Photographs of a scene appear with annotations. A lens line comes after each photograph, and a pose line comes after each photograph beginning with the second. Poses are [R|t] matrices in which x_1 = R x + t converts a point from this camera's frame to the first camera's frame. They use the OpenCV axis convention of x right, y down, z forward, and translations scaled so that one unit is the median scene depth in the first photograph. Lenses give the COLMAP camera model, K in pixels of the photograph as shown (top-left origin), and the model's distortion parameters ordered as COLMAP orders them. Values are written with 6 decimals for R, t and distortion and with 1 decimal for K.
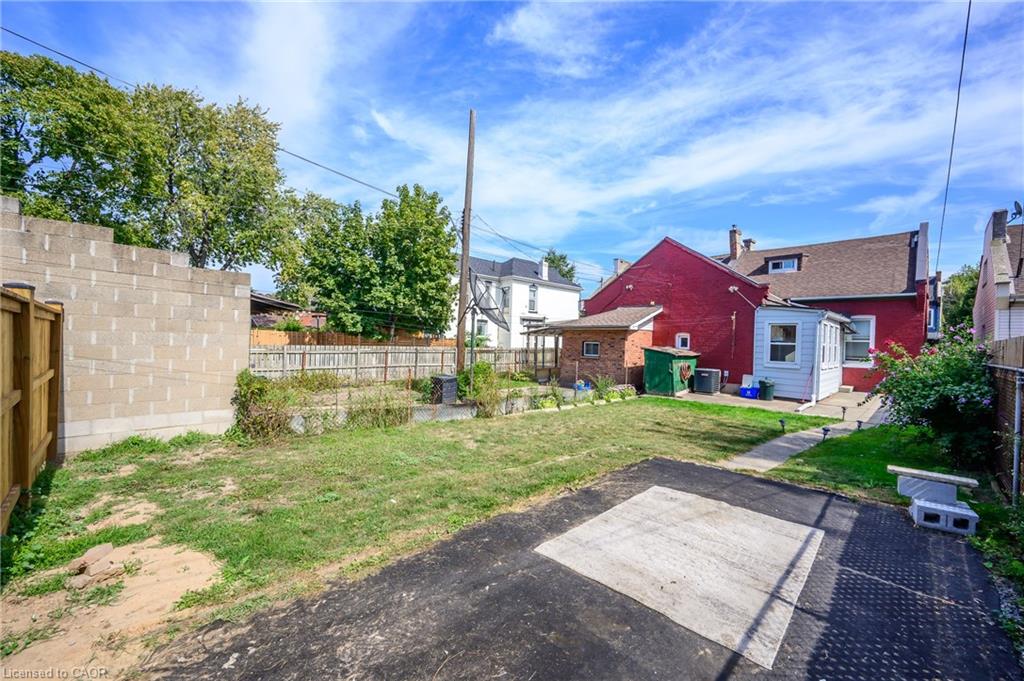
lens RADIAL K [[406.7, 0, 511.3], [0, 406.7, 347.5], [0, 0, 1]] dist [-0.001438, -0.000237]
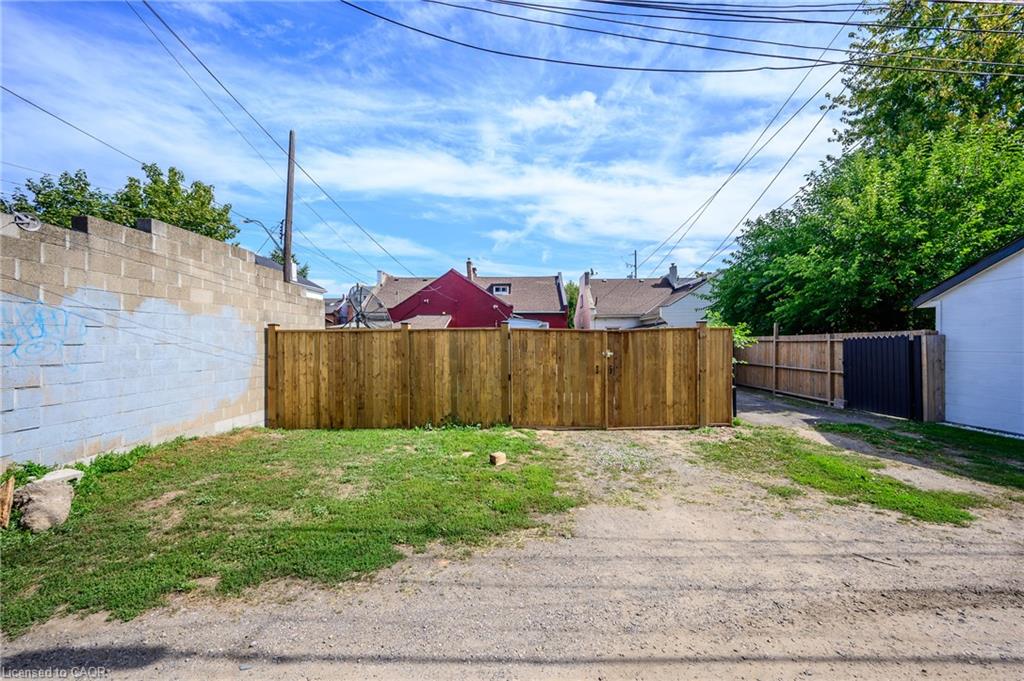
lens RADIAL K [[406.7, 0, 514.3], [0, 406.7, 347.1], [0, 0, 1]] dist [-0.001438, -0.000237]
pose [[0.712815, -0.039945, 0.700214, -0.500528], [0.035698, 0.999149, 0.020658, -0.009951], [-0.700443, 0.010271, 0.713634, -0.206890]]
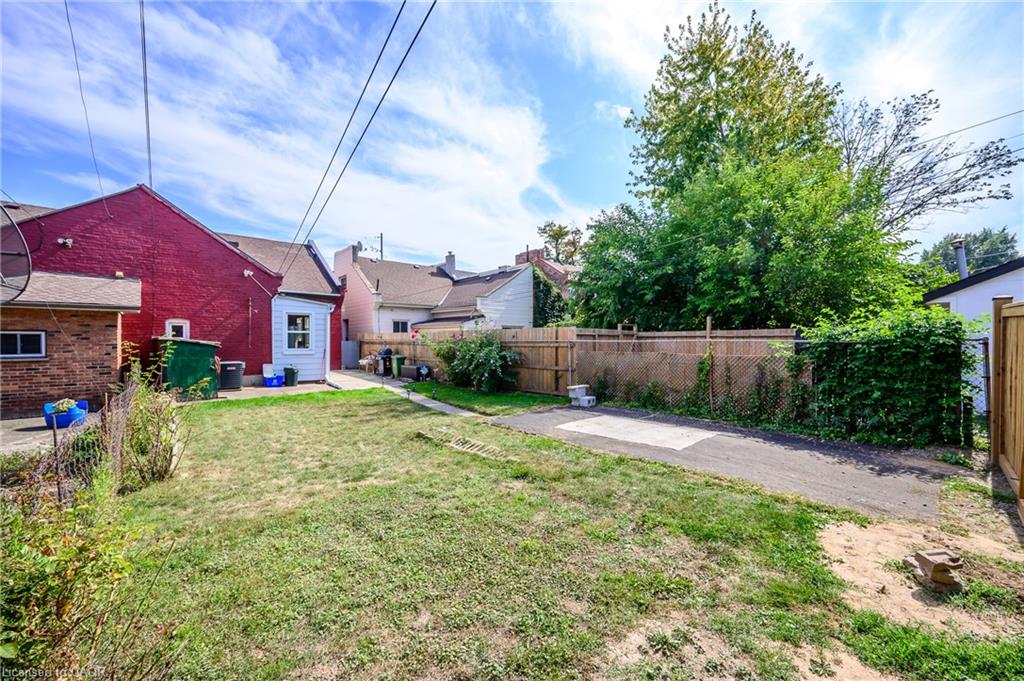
lens RADIAL K [[406.7, 0, 515.7], [0, 406.7, 354.1], [0, 0, 1]] dist [-0.001438, -0.000237]
pose [[0.032018, -0.059926, 0.997689, -0.328351], [0.016503, 0.998097, 0.059421, -0.004314], [-0.999351, 0.014562, 0.032946, 0.322596]]
